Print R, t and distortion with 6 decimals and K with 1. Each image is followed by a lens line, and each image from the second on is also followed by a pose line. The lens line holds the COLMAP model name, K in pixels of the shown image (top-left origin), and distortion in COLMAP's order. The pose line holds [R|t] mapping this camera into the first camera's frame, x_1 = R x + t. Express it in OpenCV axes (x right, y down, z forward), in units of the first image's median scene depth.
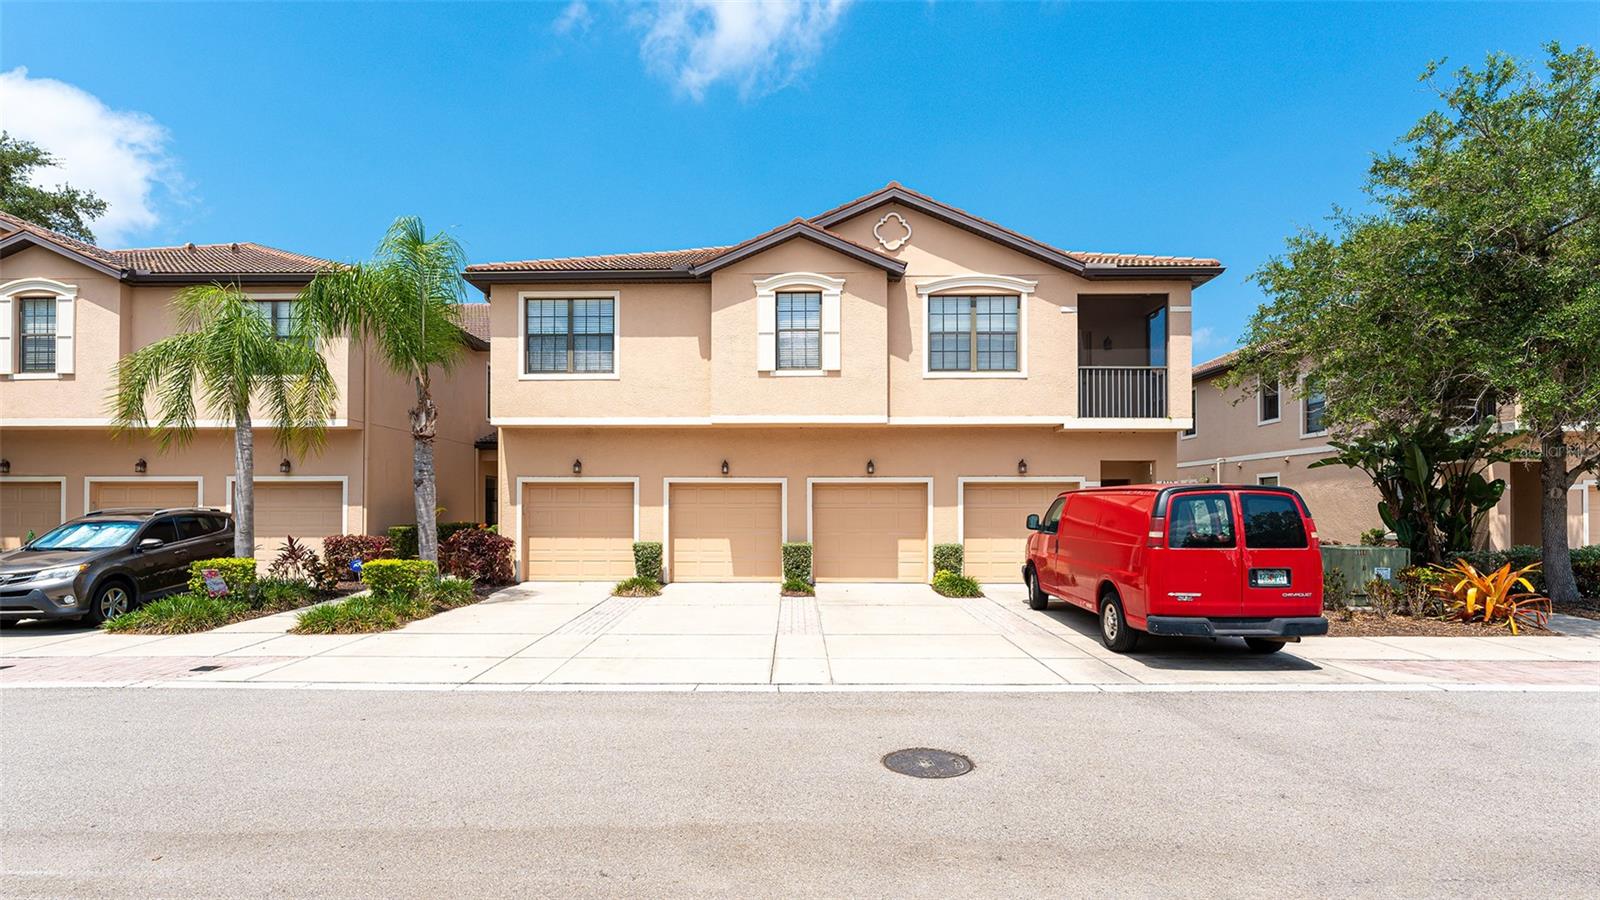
lens RADIAL K [[792.0, 0, 770.9], [0, 792.0, 490.2], [0, 0, 1]] dist [-0.002505, -0.000500]
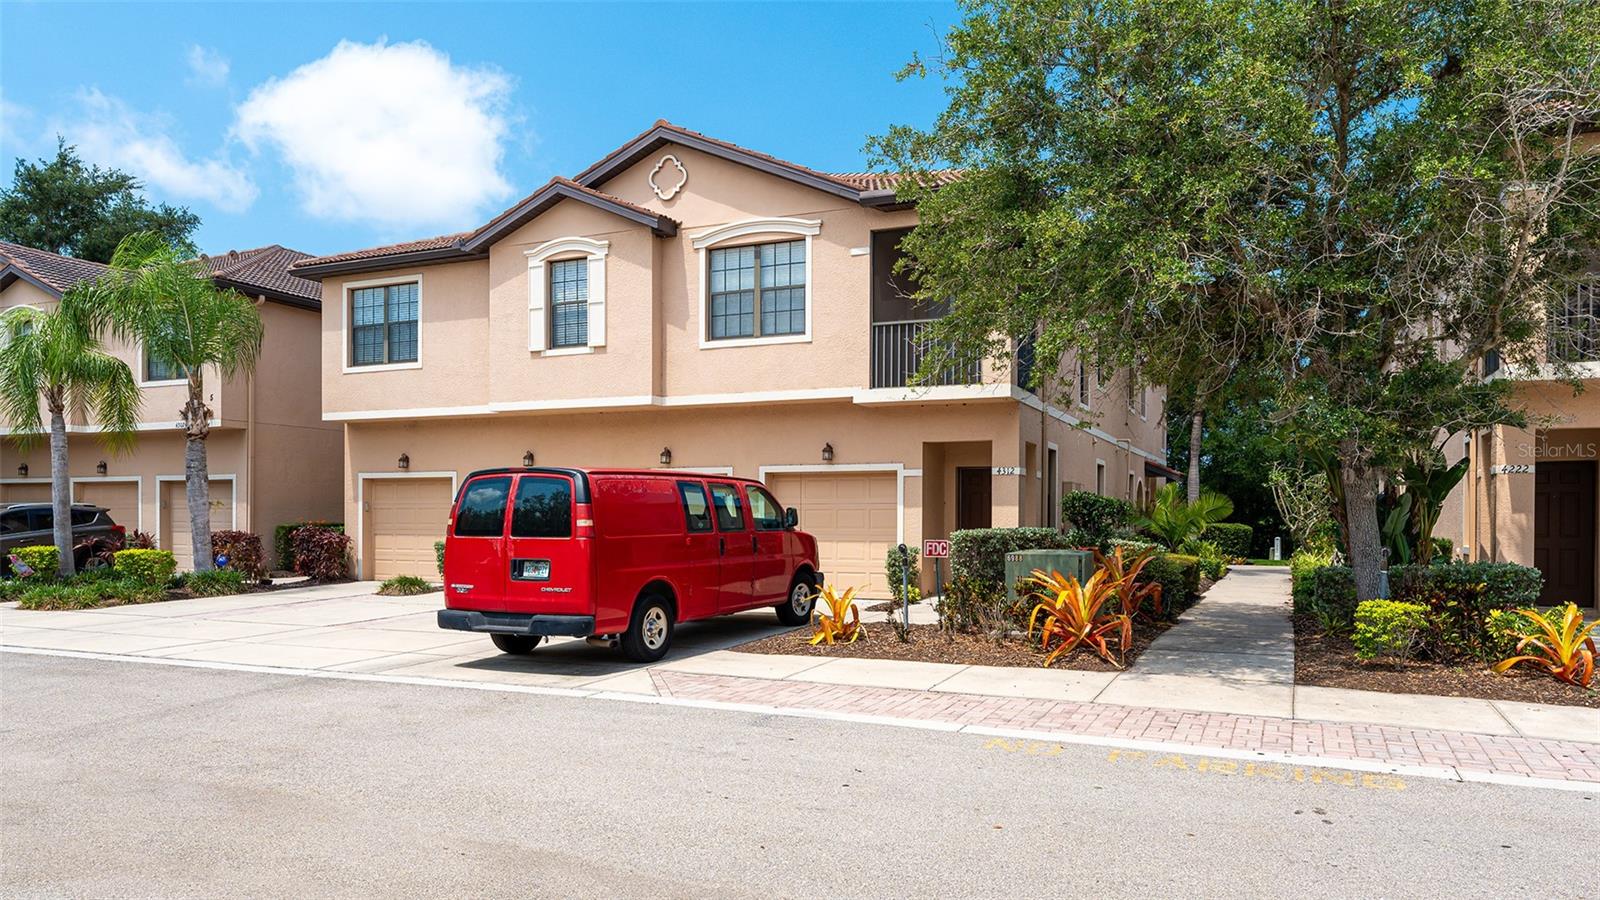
lens RADIAL K [[1050.4, 0, 801.2], [0, 1050.4, 514.1], [0, 0, 1]] dist [-0.000906, -0.000044]
pose [[0.927033, 0.002523, -0.374971, 0.709878], [0.004441, 0.999833, 0.017706, 0.014295], [0.374953, -0.018079, 0.926867, 0.004541]]
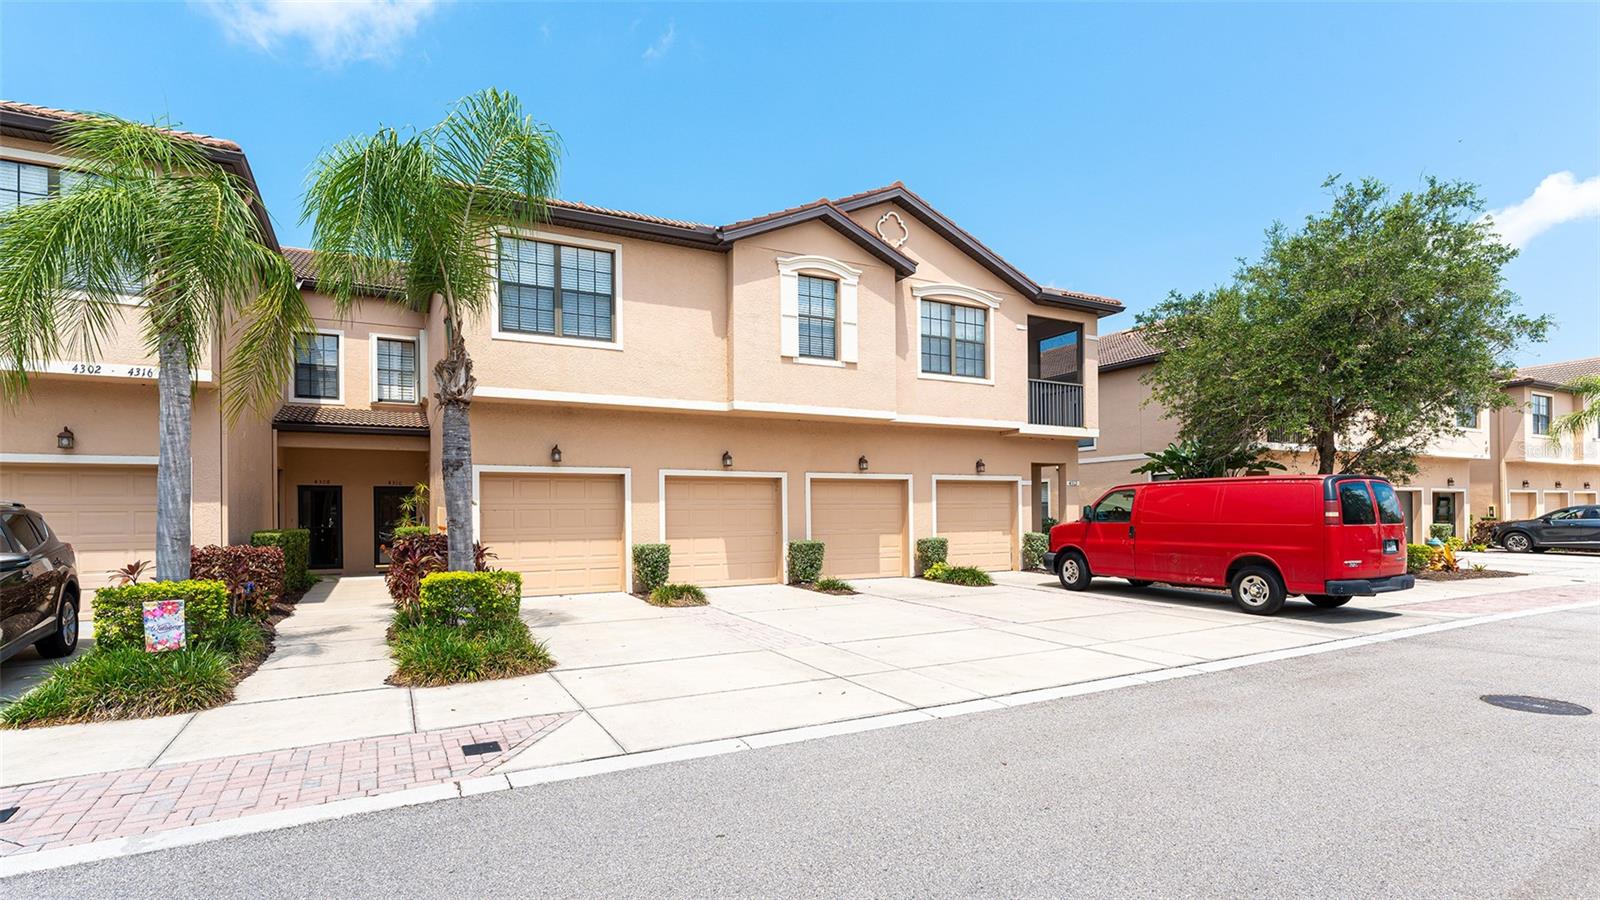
lens RADIAL K [[769.1, 0, 799.3], [0, 769.1, 509.1], [0, 0, 1]] dist [0.000717, 0.000001]
pose [[0.868446, -0.004515, 0.495763, -0.440089], [-0.000819, 0.999944, 0.010540, 0.019328], [-0.495783, -0.009560, 0.868394, 0.202471]]
